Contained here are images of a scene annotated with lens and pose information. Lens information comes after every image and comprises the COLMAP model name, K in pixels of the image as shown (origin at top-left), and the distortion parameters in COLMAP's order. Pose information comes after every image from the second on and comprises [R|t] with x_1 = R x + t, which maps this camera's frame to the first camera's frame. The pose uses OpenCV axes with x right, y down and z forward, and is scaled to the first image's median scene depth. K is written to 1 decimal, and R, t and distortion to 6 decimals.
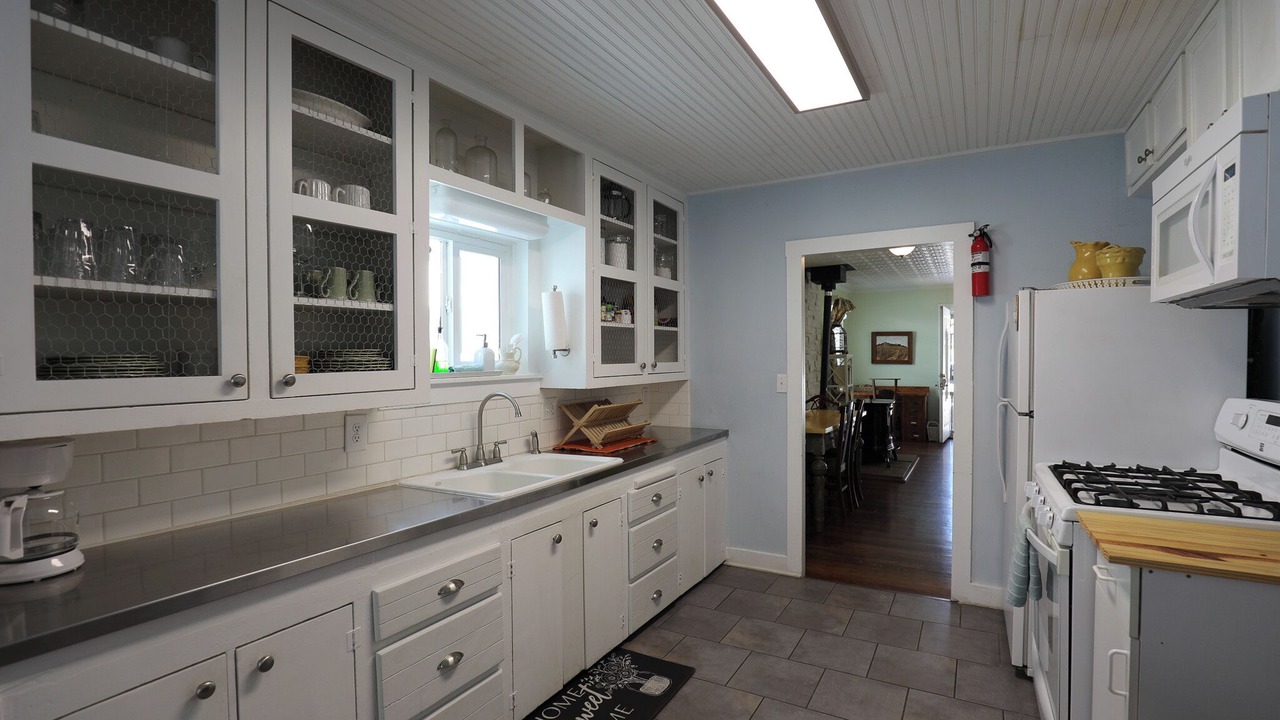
lens RADIAL K [[586.9, 0, 642.3], [0, 586.9, 364.4], [0, 0, 1]] dist [-0.029793, 0.001091]
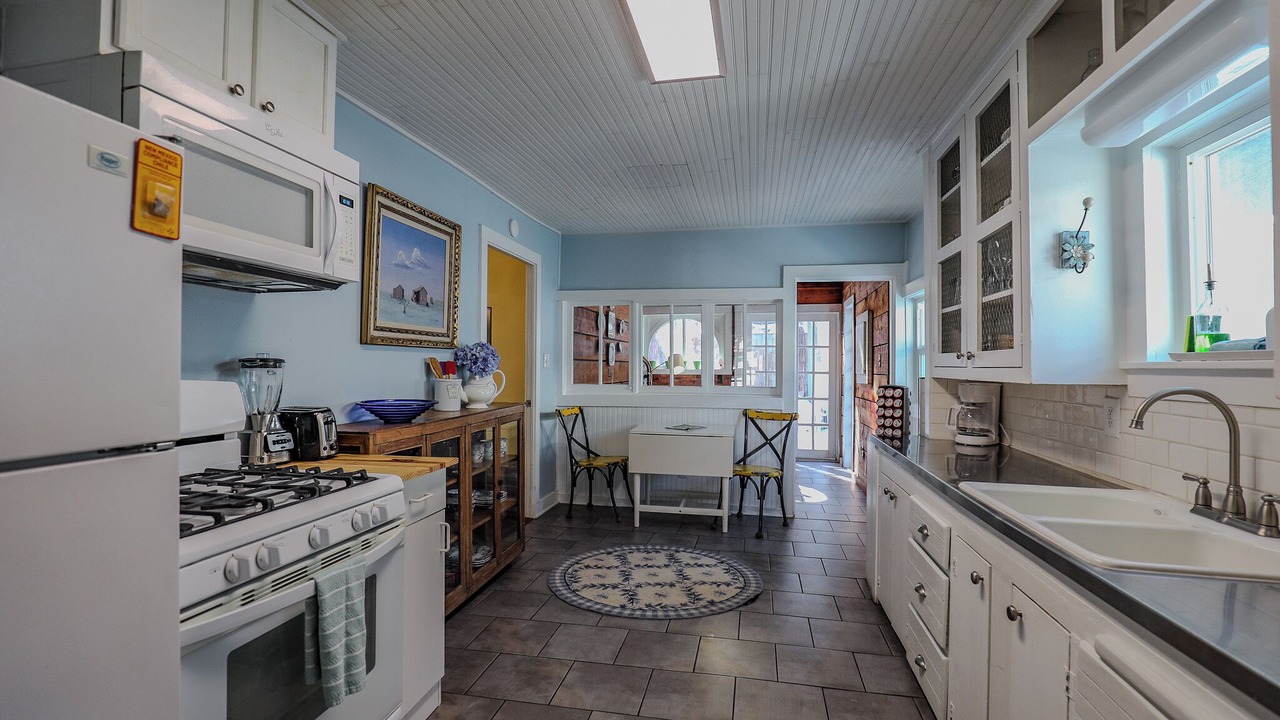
lens RADIAL K [[586.9, 0, 648.6], [0, 586.9, 359.3], [0, 0, 1]] dist [-0.029793, 0.001091]
pose [[-0.940719, 0.002227, -0.339178, 0.636975], [0.001932, 0.999997, 0.001205, 0.029471], [0.339180, 0.000479, -0.940721, 2.019967]]
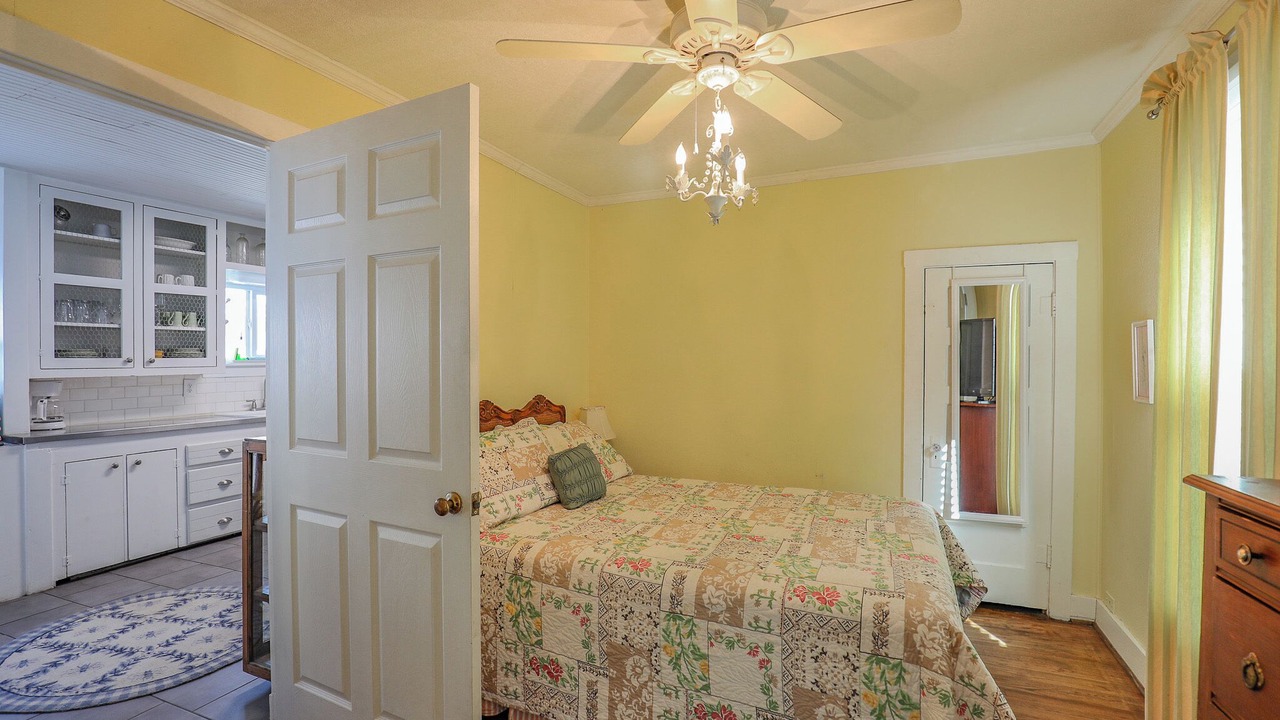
lens RADIAL K [[586.9, 0, 639.3], [0, 586.9, 364.6], [0, 0, 1]] dist [-0.029793, 0.001091]
pose [[0.992417, 0.014271, 0.122086, 1.068469], [-0.014467, 0.999895, 0.000721, 0.011528], [-0.122063, -0.002482, 0.992519, -1.557717]]
